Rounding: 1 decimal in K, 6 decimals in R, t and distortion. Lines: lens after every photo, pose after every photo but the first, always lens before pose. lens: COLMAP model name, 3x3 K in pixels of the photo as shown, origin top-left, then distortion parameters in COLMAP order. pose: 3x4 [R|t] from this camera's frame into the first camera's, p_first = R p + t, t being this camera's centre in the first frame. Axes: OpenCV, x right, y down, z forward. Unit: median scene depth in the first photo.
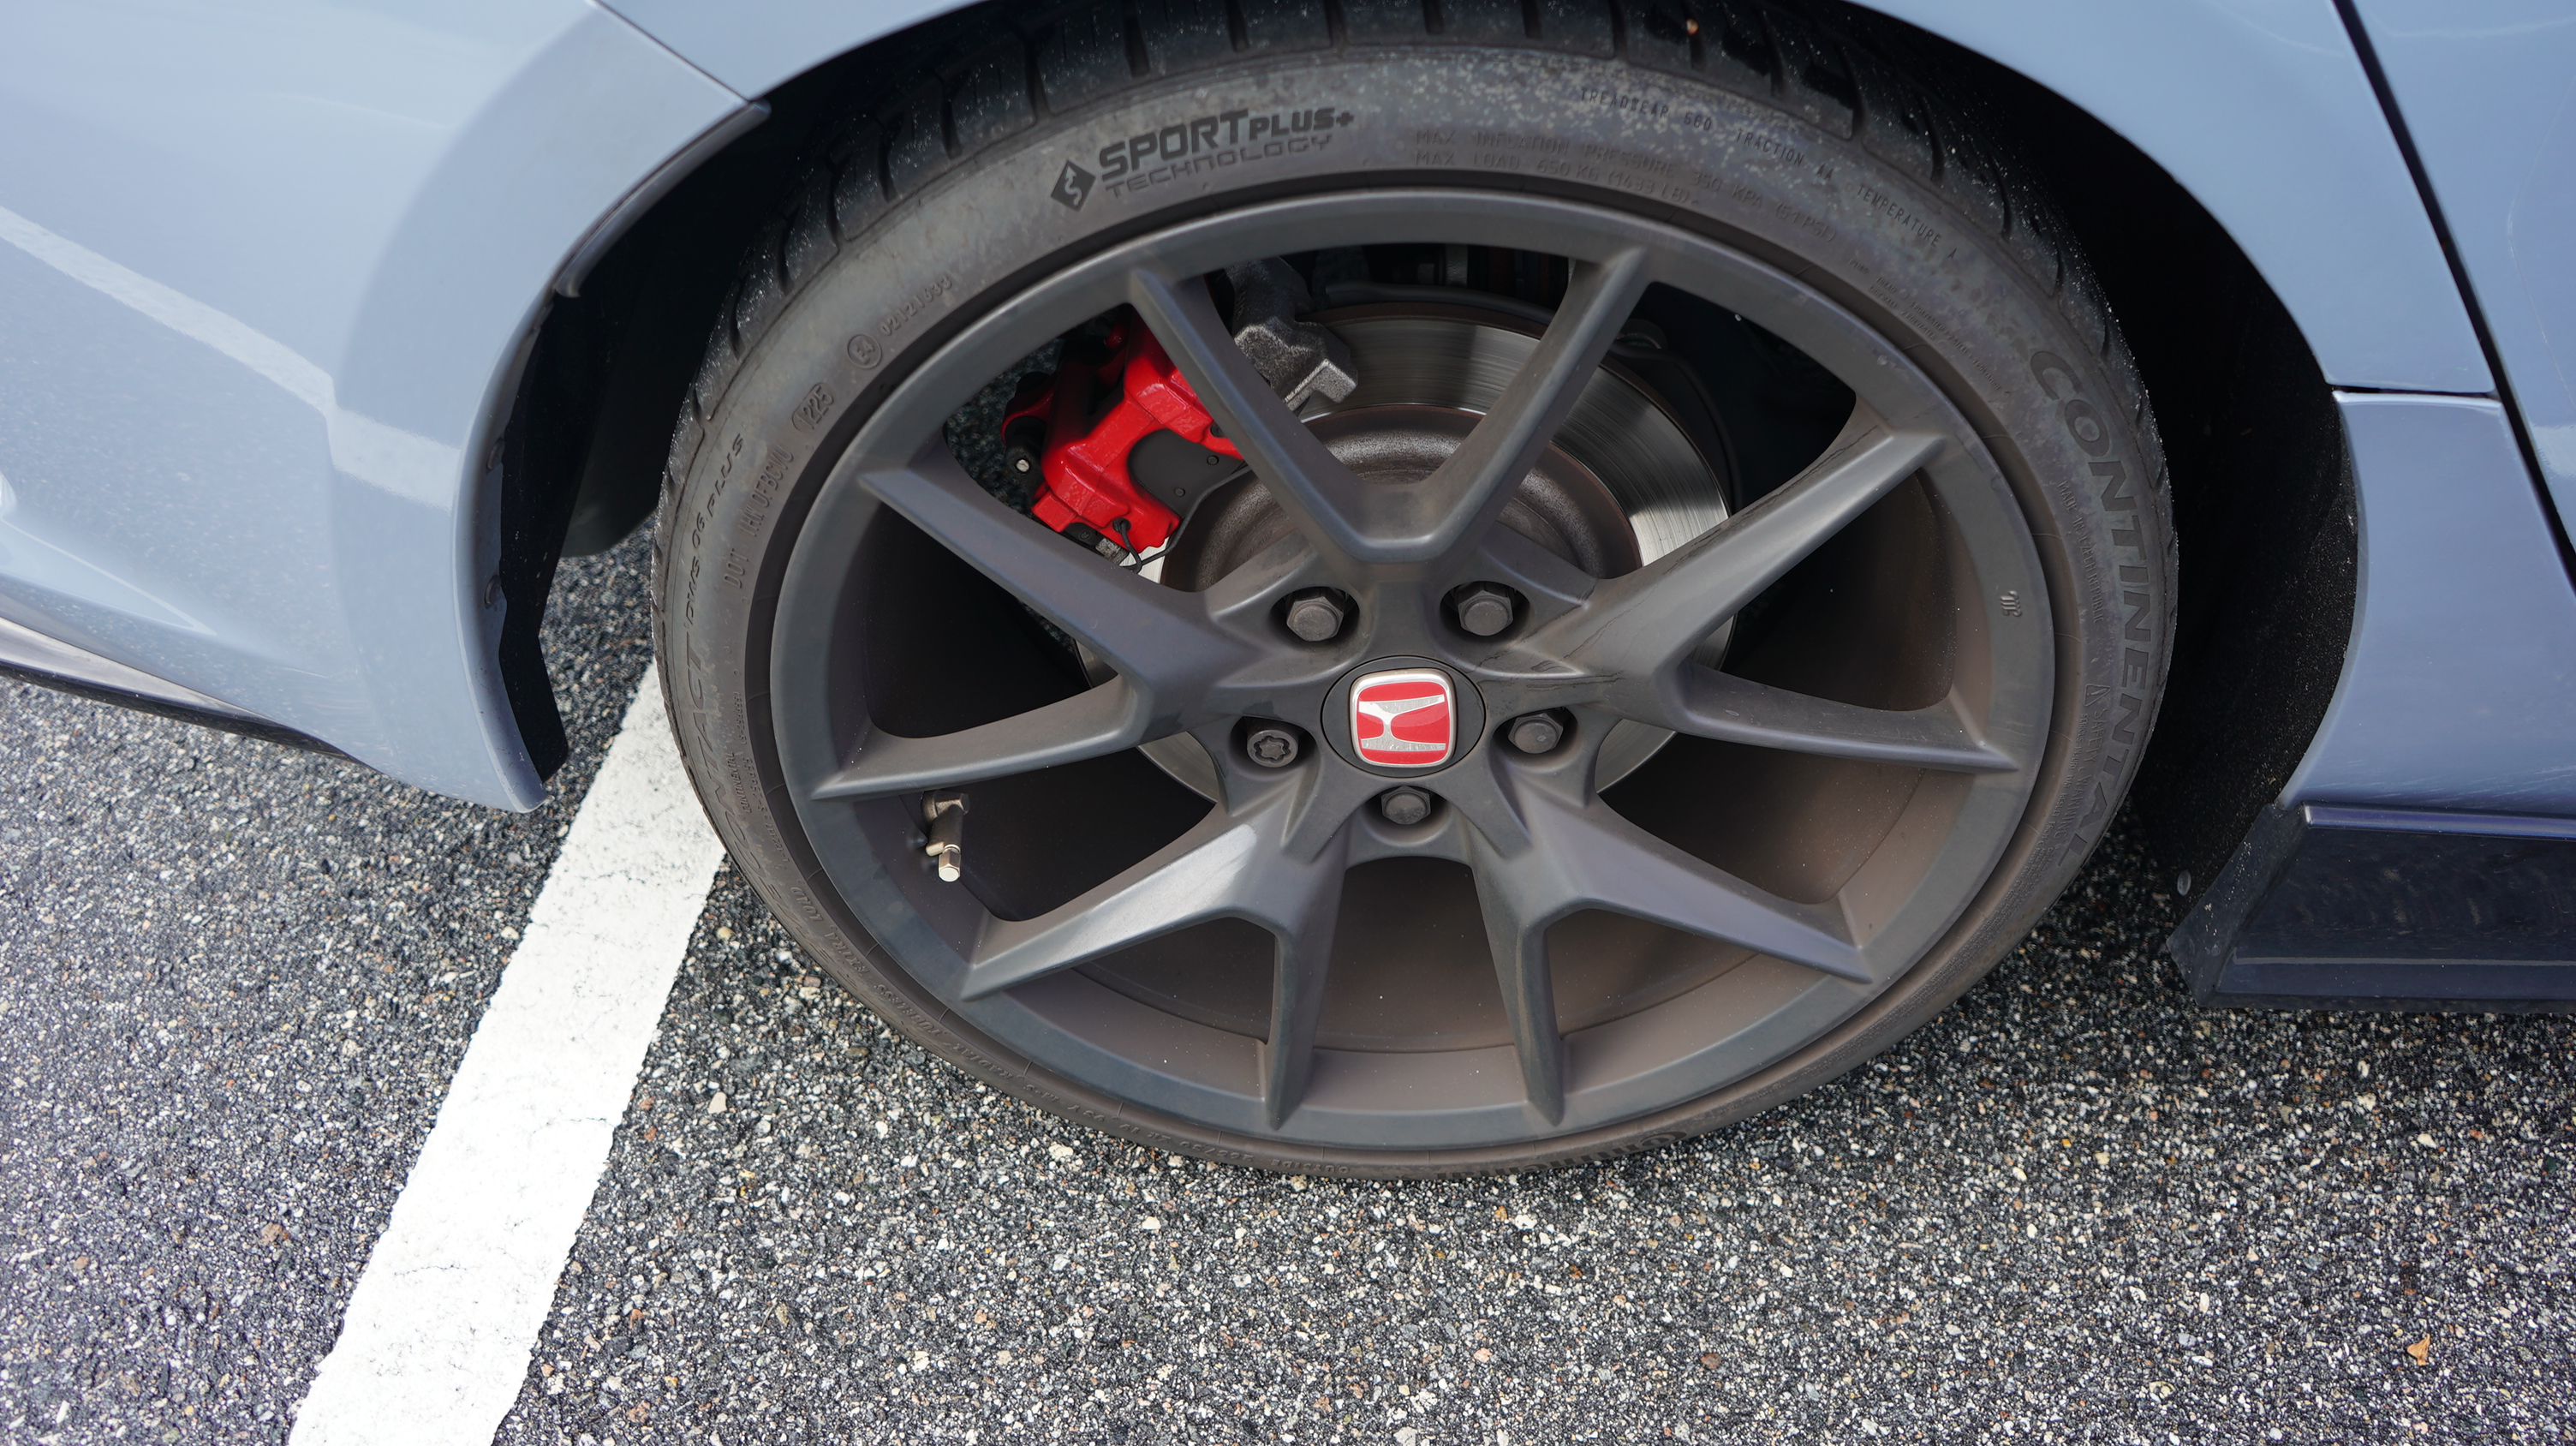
lens RADIAL K [[2129.2, 0, 1288.0], [0, 2129.2, 723.0], [0, 0, 1]] dist [0.003184, 0.009950]
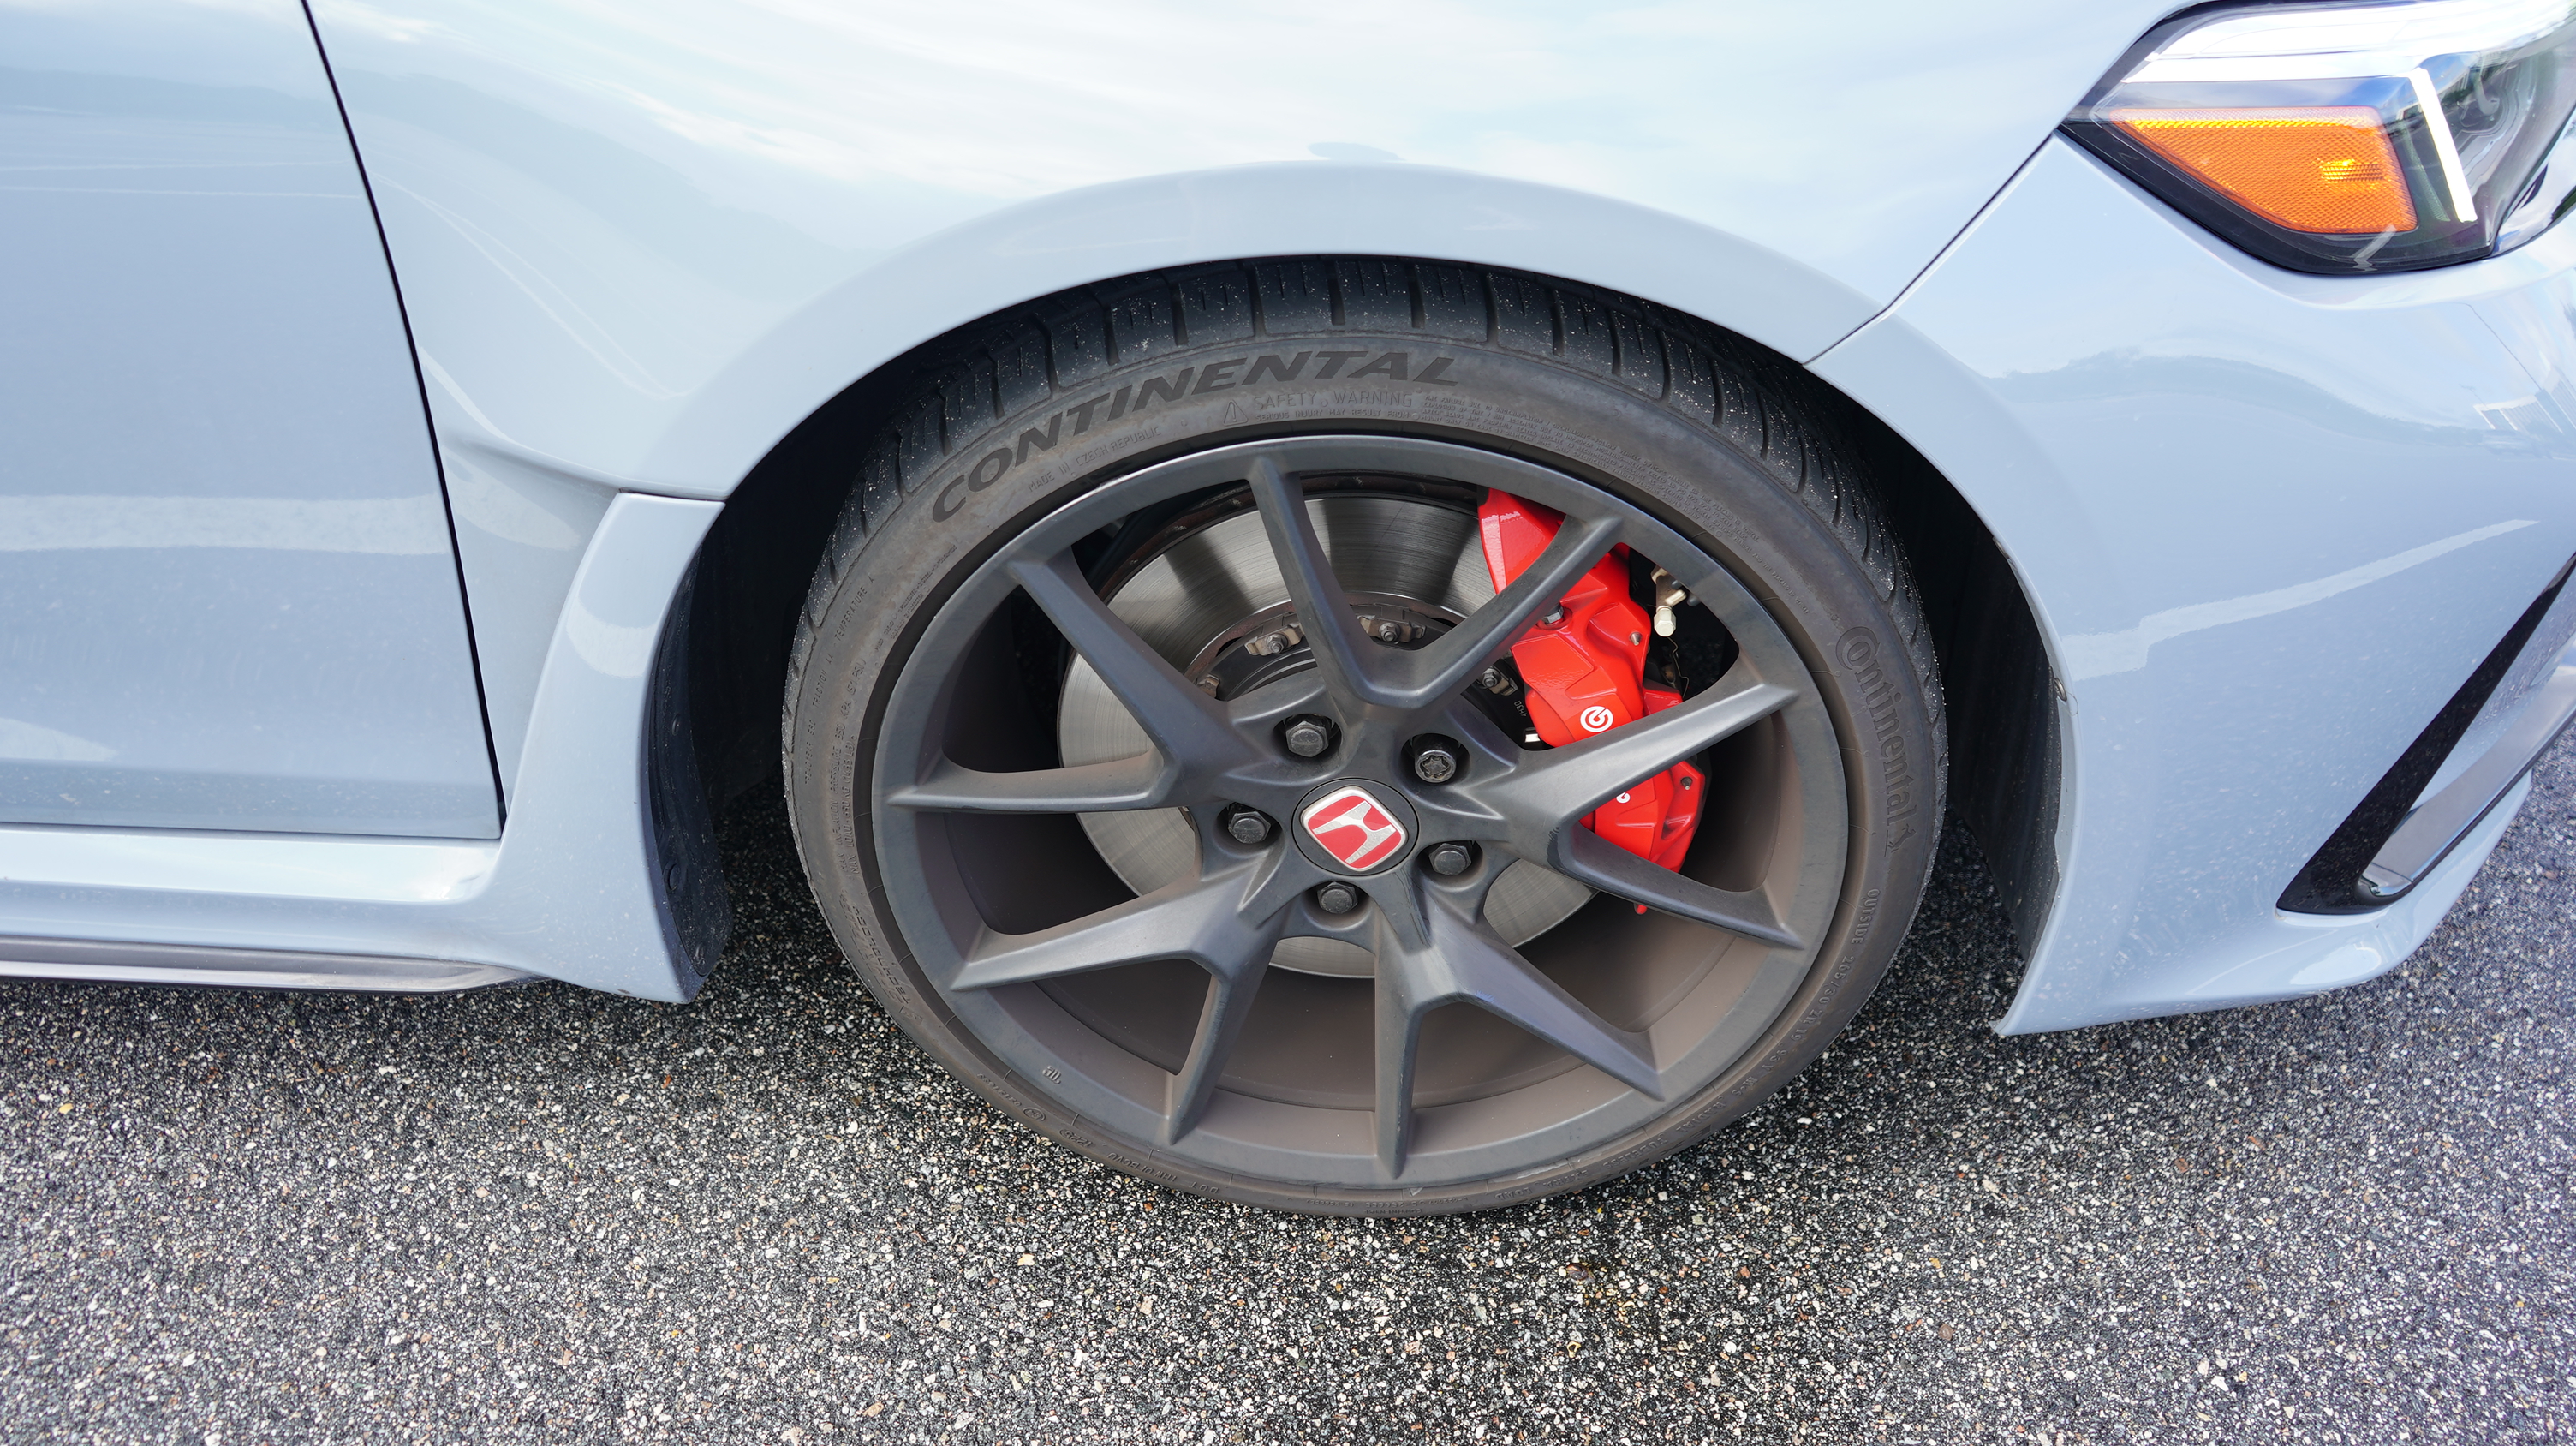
lens RADIAL K [[2129.2, 0, 1288.0], [0, 2129.2, 723.0], [0, 0, 1]] dist [0.003184, 0.009950]
pose [[0.976976, 0.190112, 0.096824, -0.112870], [-0.181804, 0.979346, -0.088478, 0.052911], [-0.111645, 0.068838, 0.991361, -0.255528]]
